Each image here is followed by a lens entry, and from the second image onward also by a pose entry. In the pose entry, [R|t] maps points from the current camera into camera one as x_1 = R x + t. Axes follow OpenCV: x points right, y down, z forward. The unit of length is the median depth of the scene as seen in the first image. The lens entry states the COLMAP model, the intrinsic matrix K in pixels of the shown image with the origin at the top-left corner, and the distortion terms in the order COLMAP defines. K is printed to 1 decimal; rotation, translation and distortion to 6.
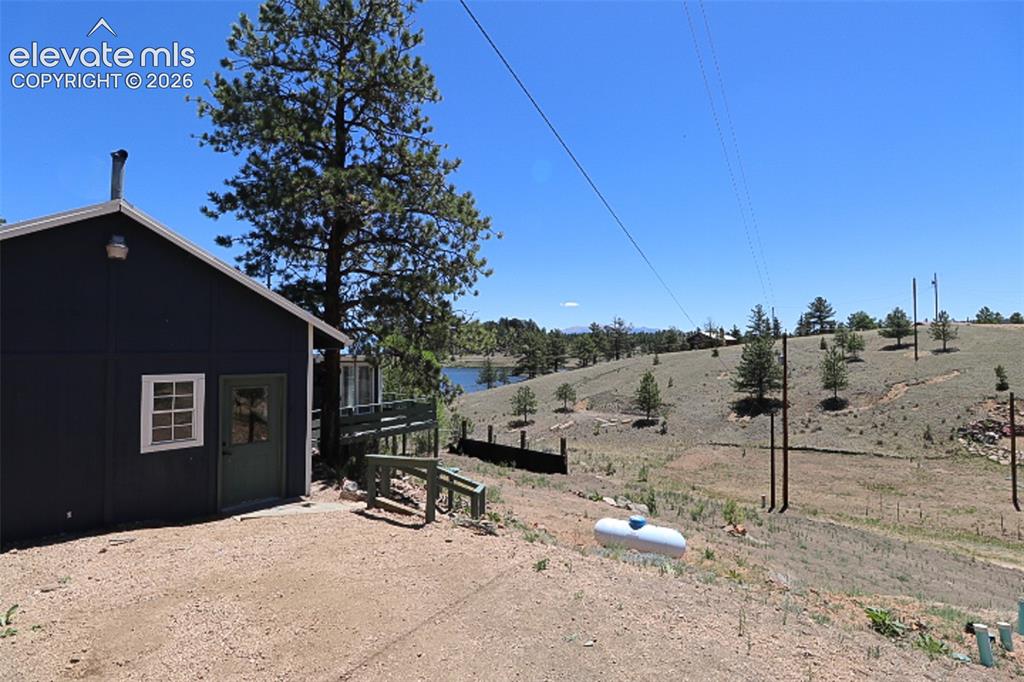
lens RADIAL K [[480.7, 0, 510.2], [0, 480.7, 337.2], [0, 0, 1]] dist [-0.002983, -0.010634]
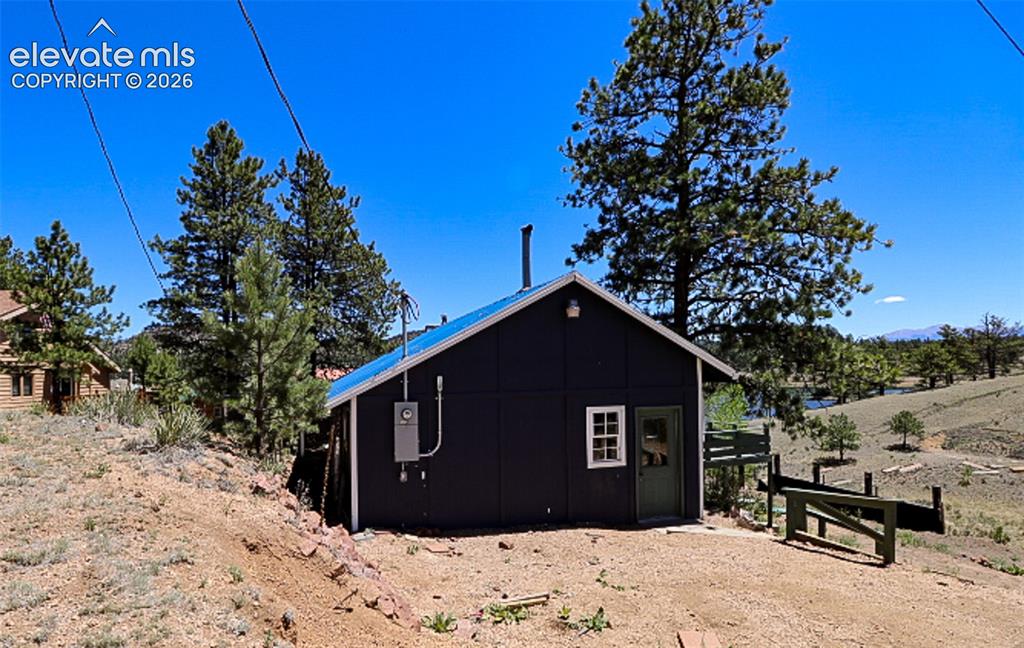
lens RADIAL K [[524.9, 0, 436.7], [0, 524.9, 362.1], [0, 0, 1]] dist [0.000716, -0.011470]
pose [[0.838571, -0.022262, -0.544337, -0.193301], [0.032316, 0.999438, 0.008909, -0.036599], [0.543833, -0.025061, 0.838819, -0.213854]]
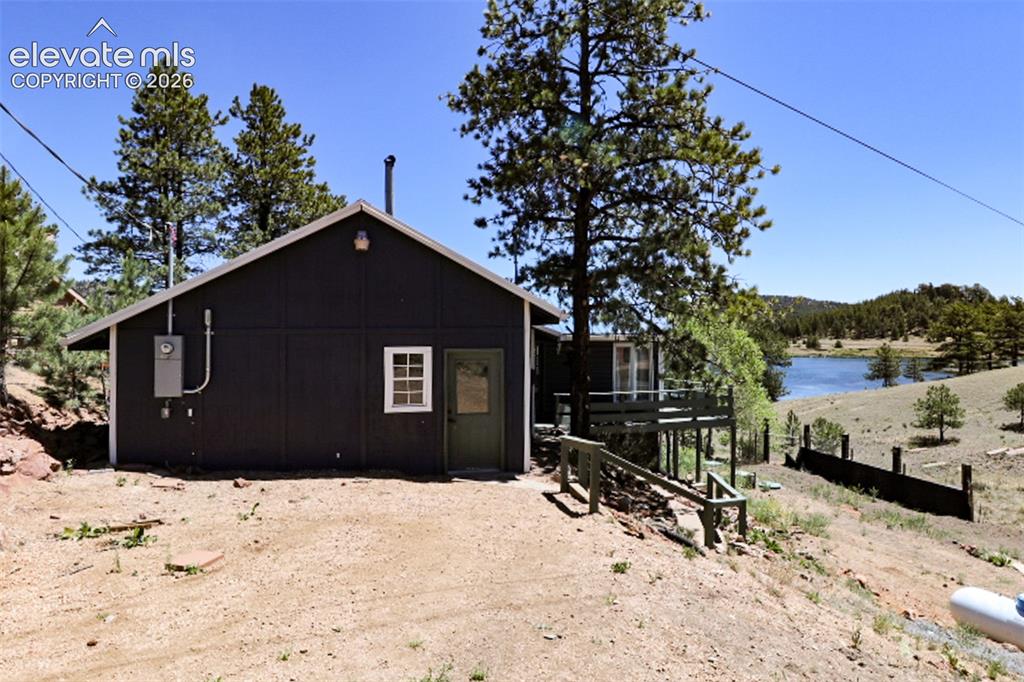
lens RADIAL K [[583.4, 0, 511.8], [0, 583.4, 332.5], [0, 0, 1]] dist [0.002799, -0.014420]
pose [[0.789089, -0.007060, -0.614238, 0.206112], [0.021089, 0.999656, 0.015603, 0.015597], [0.613916, -0.025265, 0.788967, 0.031115]]
